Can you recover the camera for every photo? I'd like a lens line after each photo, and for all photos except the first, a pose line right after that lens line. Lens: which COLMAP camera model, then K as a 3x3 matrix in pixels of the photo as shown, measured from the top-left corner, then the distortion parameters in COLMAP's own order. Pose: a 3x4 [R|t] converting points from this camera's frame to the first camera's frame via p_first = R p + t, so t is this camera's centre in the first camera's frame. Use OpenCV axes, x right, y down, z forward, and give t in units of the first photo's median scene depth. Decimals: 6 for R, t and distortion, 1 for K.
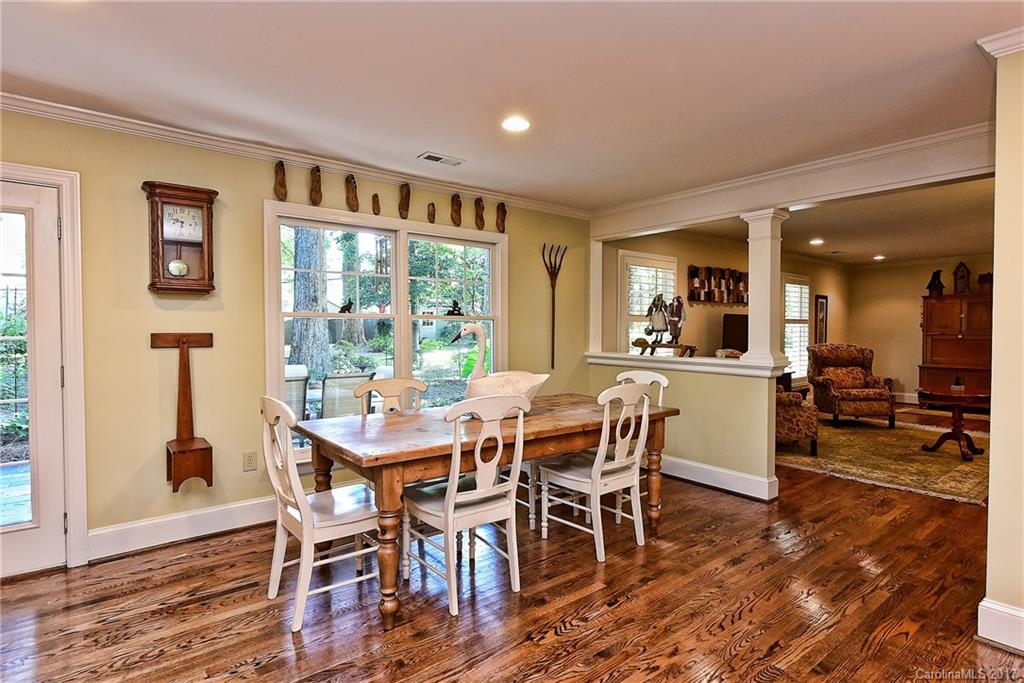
lens RADIAL K [[536.3, 0, 511.0], [0, 536.3, 342.1], [0, 0, 1]] dist [0.011193, -0.002330]
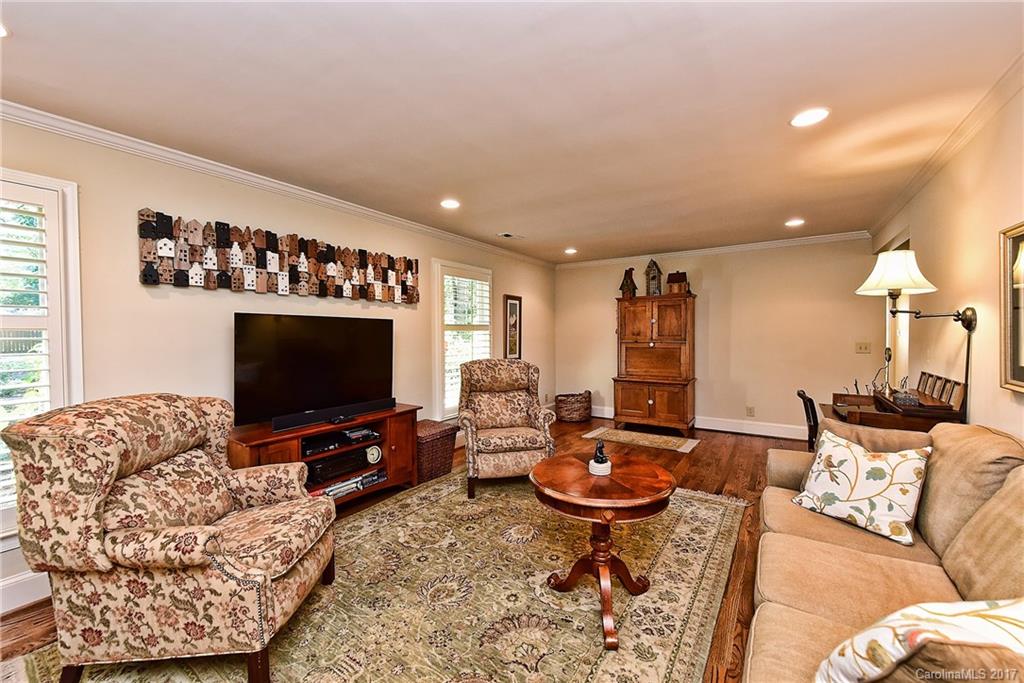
lens RADIAL K [[405.8, 0, 507.8], [0, 405.8, 337.1], [0, 0, 1]] dist [0.001229, -0.000209]
pose [[0.957552, -0.004764, 0.288223, 0.715083], [0.007039, 0.999952, -0.006858, -0.034376], [-0.288176, 0.008596, 0.957539, 0.747675]]
